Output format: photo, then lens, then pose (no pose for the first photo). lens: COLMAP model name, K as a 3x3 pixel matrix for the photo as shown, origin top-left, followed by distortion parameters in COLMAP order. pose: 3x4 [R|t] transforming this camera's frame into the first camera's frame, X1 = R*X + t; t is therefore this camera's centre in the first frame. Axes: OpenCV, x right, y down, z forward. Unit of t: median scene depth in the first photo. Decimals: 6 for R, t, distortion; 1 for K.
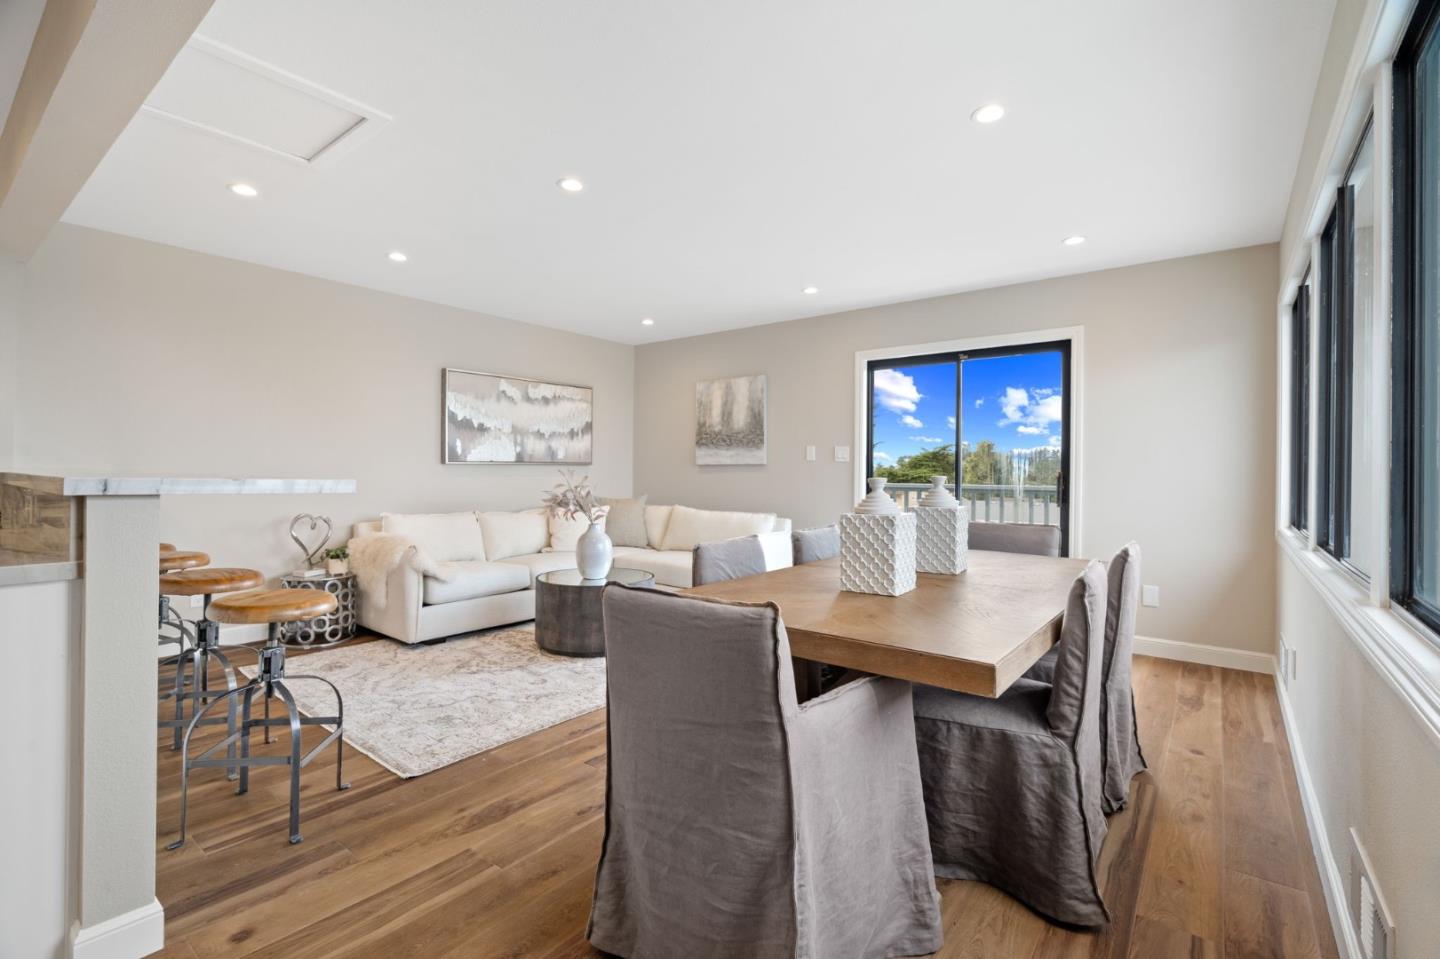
lens RADIAL K [[644.8, 0, 718.9], [0, 644.8, 471.4], [0, 0, 1]] dist [-0.003906, 0.000346]
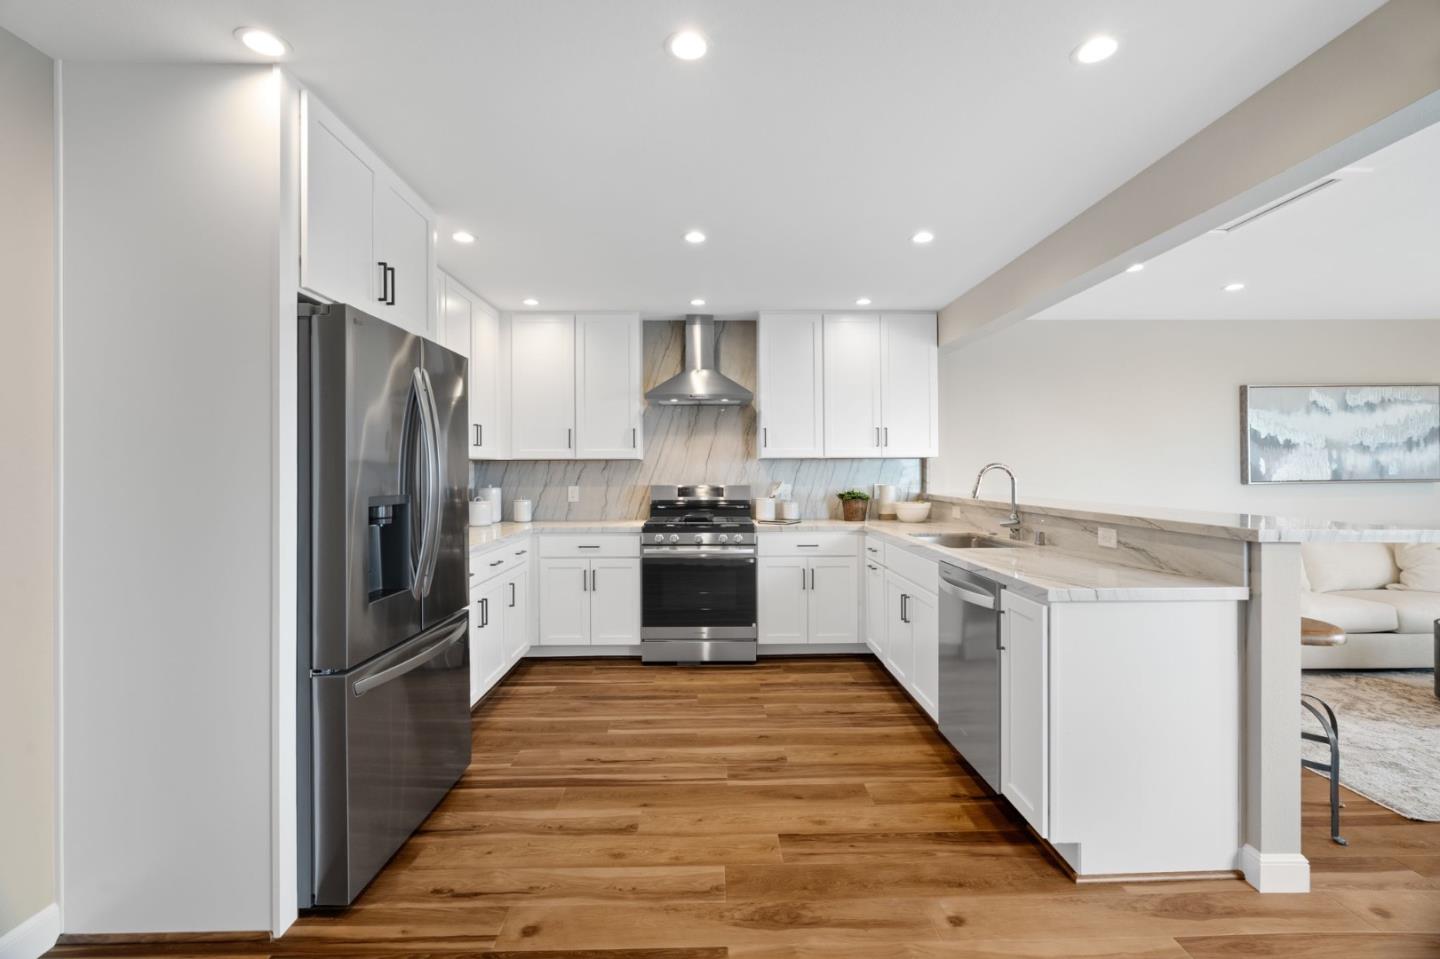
lens RADIAL K [[644.8, 0, 718.9], [0, 644.8, 471.4], [0, 0, 1]] dist [-0.003906, 0.000346]
pose [[0.627770, -0.013906, -0.778275, -0.180776], [0.010770, 0.999900, -0.009178, -0.032257], [0.778324, -0.002621, 0.627857, -0.223934]]
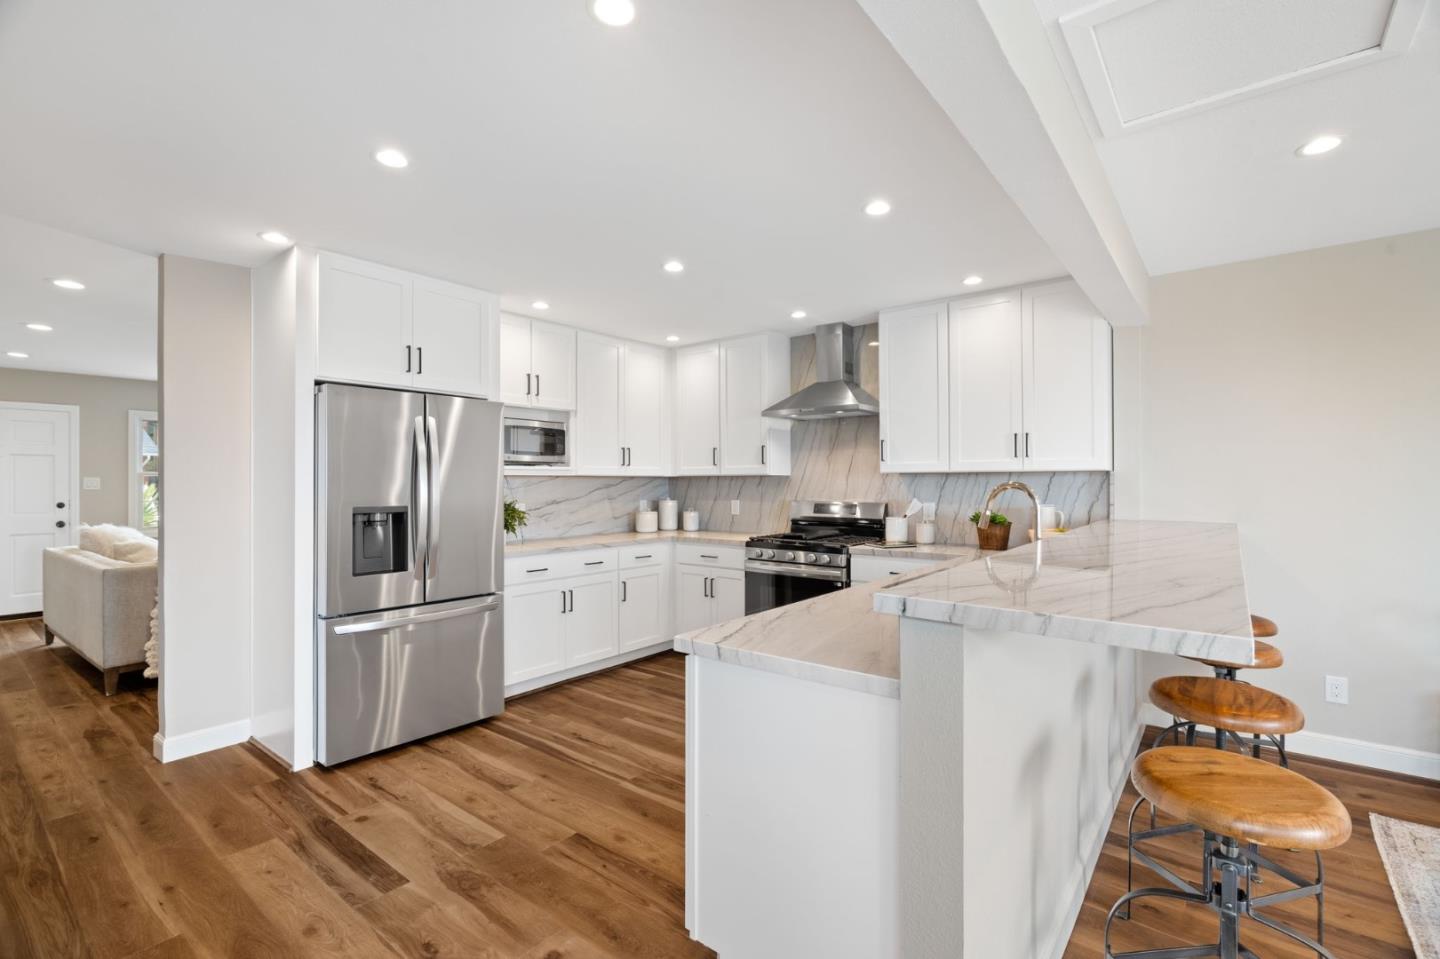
lens RADIAL K [[644.7, 0, 720.1], [0, 644.7, 481.3], [0, 0, 1]] dist [-0.003202, 0.000194]
pose [[-0.010366, -0.013308, -0.999858, -0.020737], [0.001754, 0.999910, -0.013327, -0.038215], [0.999945, -0.001892, -0.010342, 0.215530]]
